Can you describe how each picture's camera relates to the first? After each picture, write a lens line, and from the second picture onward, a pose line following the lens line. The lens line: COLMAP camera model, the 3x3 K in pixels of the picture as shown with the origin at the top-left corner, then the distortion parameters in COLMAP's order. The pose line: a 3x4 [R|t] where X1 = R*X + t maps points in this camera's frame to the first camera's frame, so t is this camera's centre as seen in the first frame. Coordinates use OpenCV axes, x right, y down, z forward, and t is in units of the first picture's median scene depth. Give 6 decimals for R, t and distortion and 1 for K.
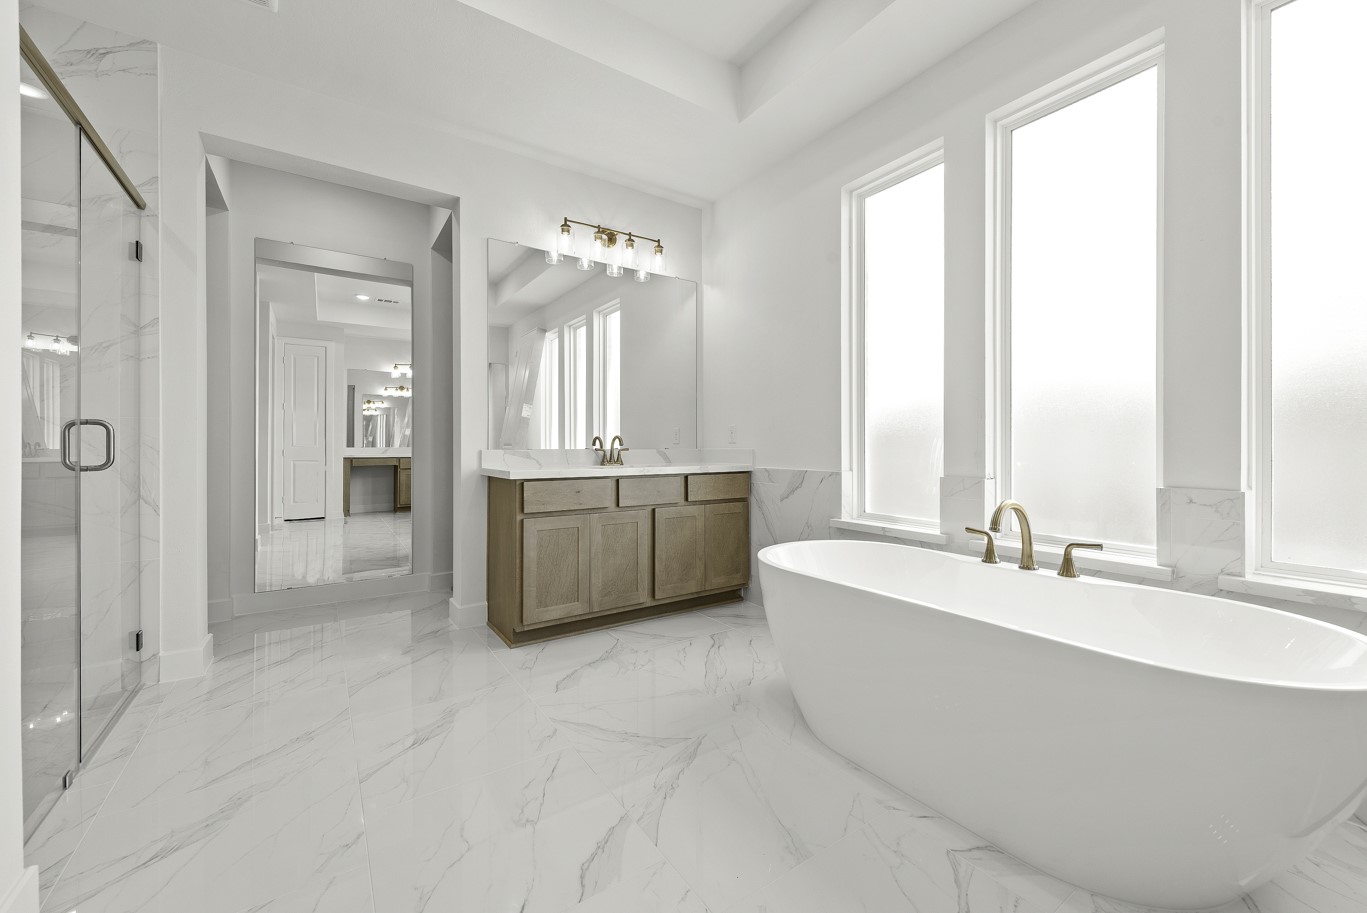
lens RADIAL K [[543.1, 0, 686.7], [0, 543.1, 445.9], [0, 0, 1]] dist [0.009596, -0.002623]
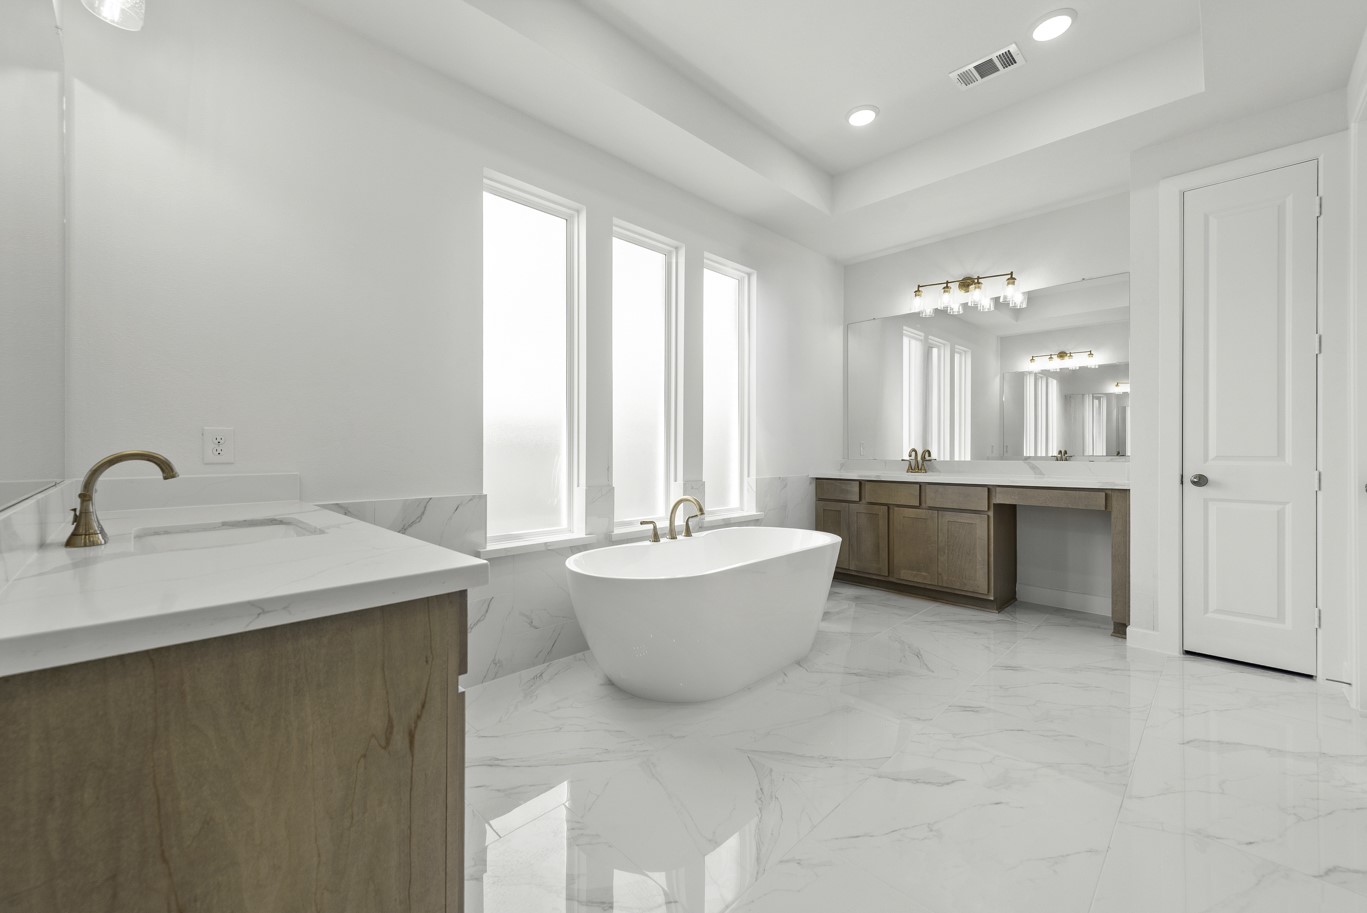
lens RADIAL K [[543.1, 0, 686.5], [0, 543.1, 455.4], [0, 0, 1]] dist [0.009596, -0.002623]
pose [[-0.192652, 0.006814, 0.981244, -0.941068], [0.015593, 0.999871, -0.003882, -0.007926], [-0.981143, 0.014553, -0.192733, 1.281637]]
